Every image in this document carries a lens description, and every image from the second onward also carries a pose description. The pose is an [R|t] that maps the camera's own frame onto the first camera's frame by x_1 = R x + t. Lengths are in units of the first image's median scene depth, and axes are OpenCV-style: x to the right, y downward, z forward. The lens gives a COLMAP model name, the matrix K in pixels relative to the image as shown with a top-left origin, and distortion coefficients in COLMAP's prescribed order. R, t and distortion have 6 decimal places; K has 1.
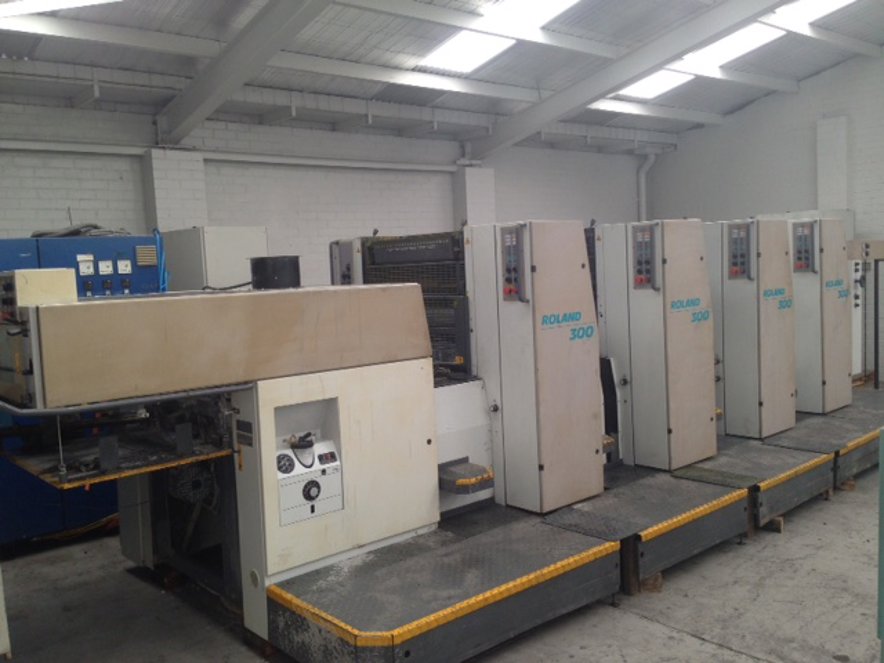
lens RADIAL K [[813.2, 0, 442.2], [0, 813.2, 330.5], [0, 0, 1]] dist [-0.030372, 0.000000]
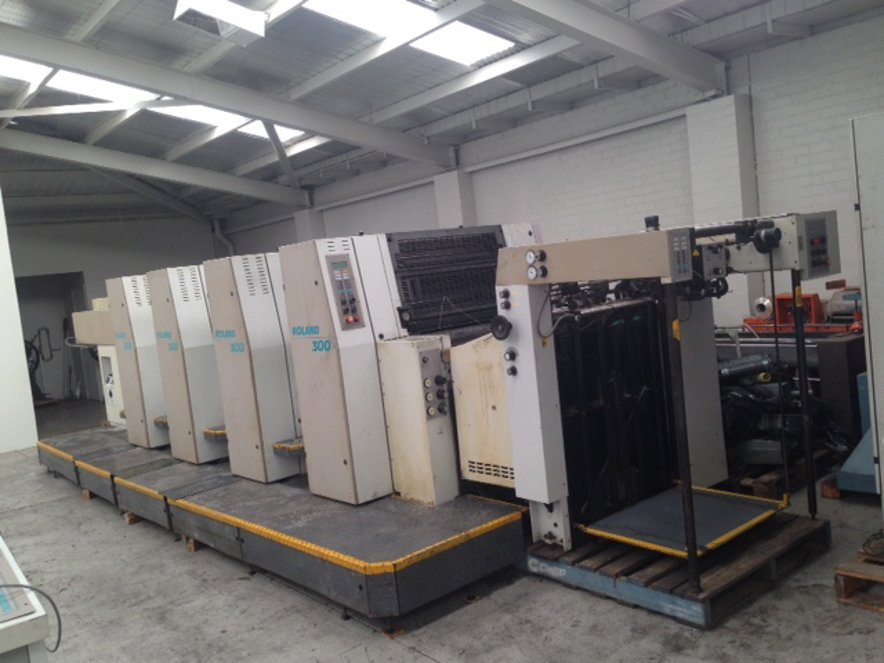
lens RADIAL K [[813.2, 0, 442.4], [0, 813.2, 336.2], [0, 0, 1]] dist [-0.030372, 0.000000]
pose [[-0.028045, 0.130596, -0.991039, 1.278474], [0.053031, 0.990227, 0.128988, -0.145845], [0.998199, -0.048938, -0.034697, 1.212830]]
